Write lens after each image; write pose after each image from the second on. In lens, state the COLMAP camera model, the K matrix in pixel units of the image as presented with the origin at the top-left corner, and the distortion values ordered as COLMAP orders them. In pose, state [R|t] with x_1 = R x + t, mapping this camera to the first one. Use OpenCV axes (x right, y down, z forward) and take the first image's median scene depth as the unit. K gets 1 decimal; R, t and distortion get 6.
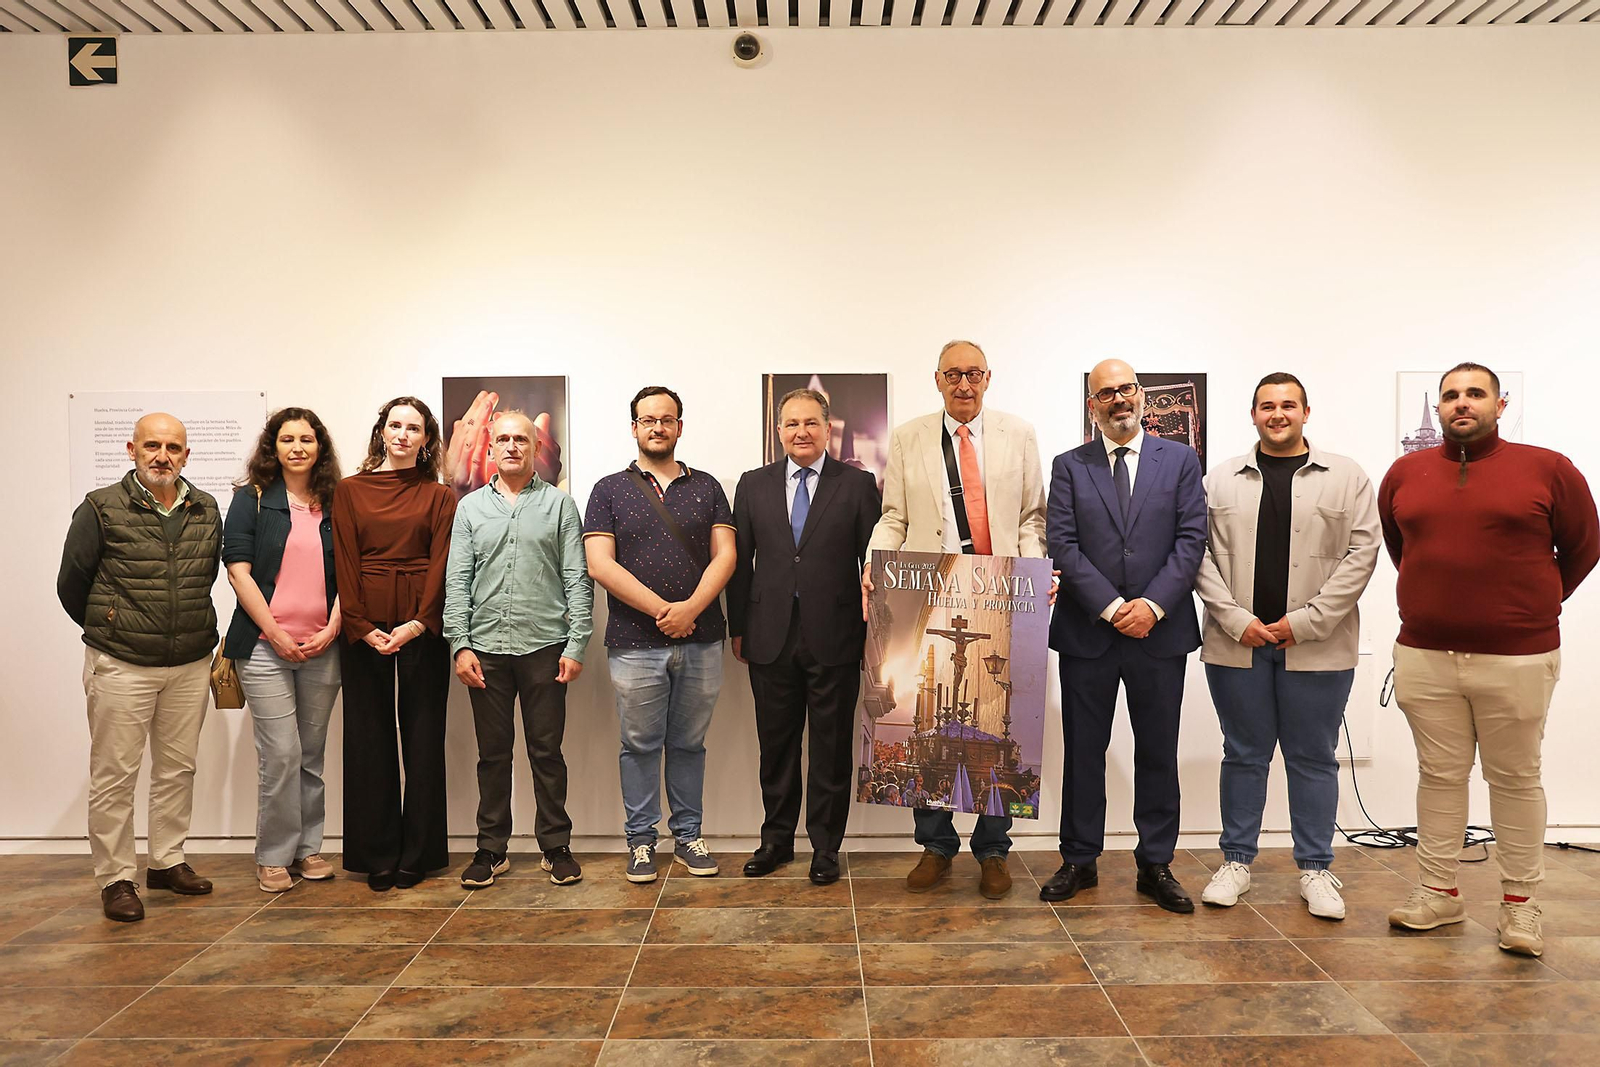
lens RADIAL K [[1142.1, 0, 797.4], [0, 1142.1, 533.1], [0, 0, 1]] dist [-0.001853, 0.017144]
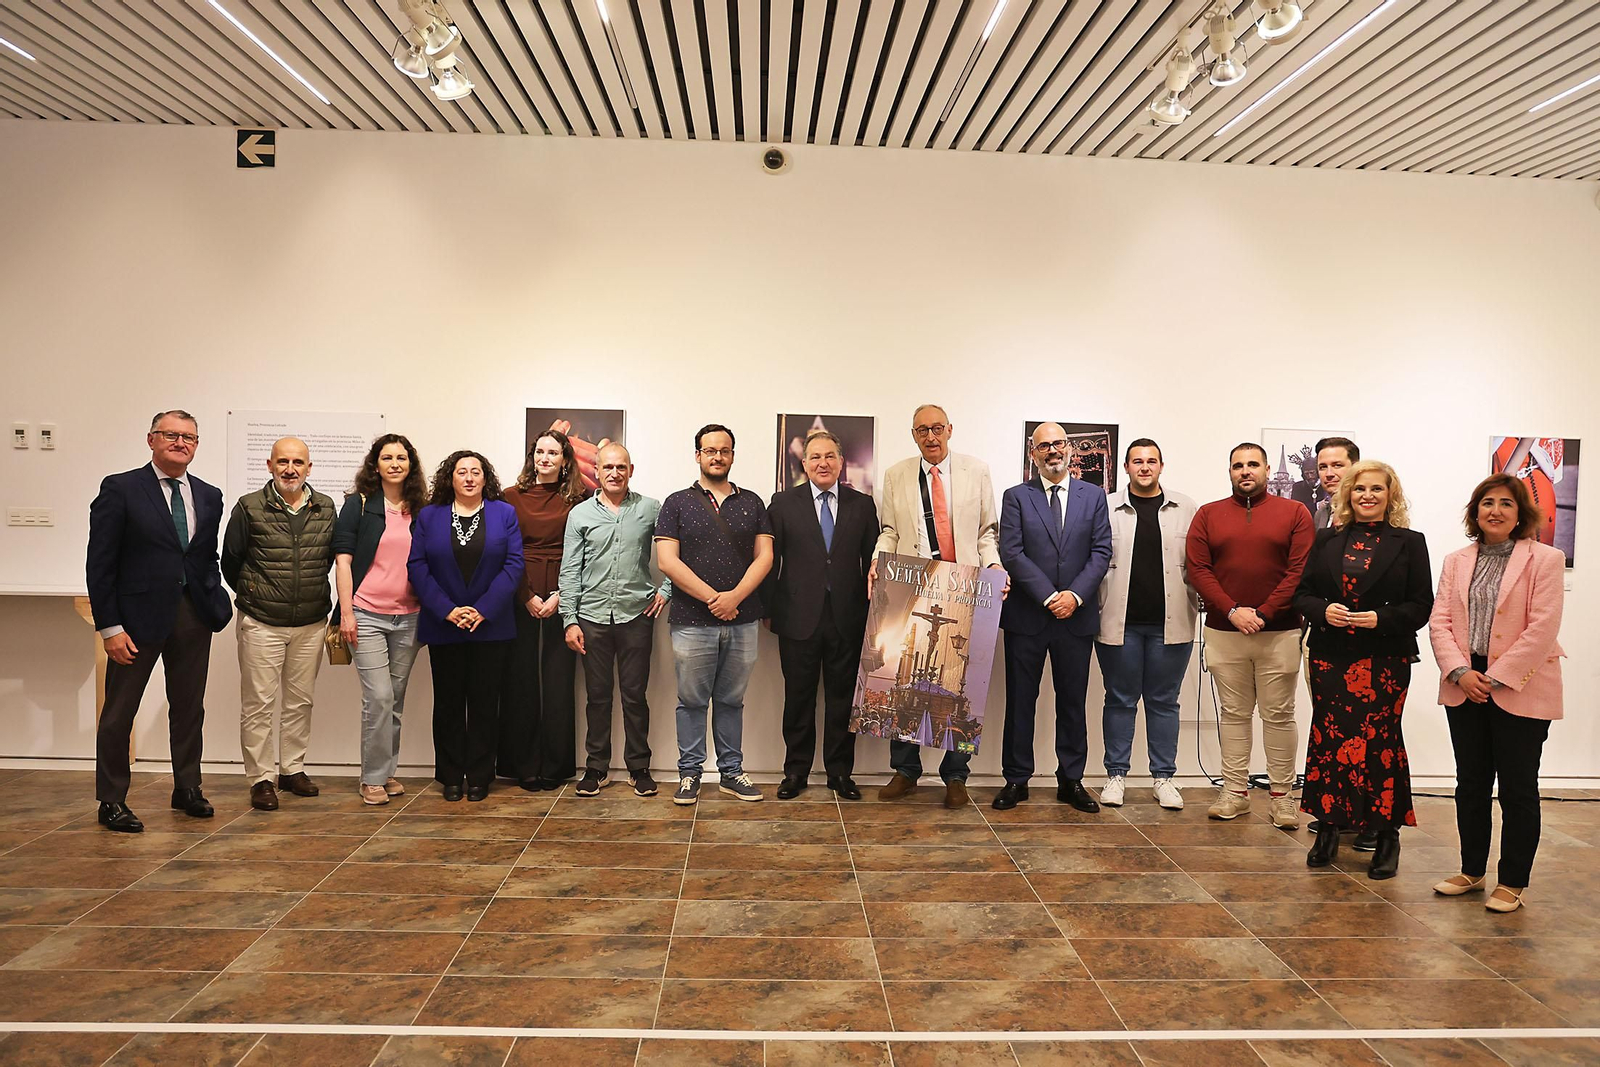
lens RADIAL K [[1114.2, 0, 800.2], [0, 1114.2, 528.3], [0, 0, 1]] dist [-0.000499, 0.003142]
pose [[0.998303, 0.029320, 0.050312, -0.084774], [-0.030174, 0.999412, 0.016290, -0.041201], [-0.049804, -0.017780, 0.998601, -0.332144]]
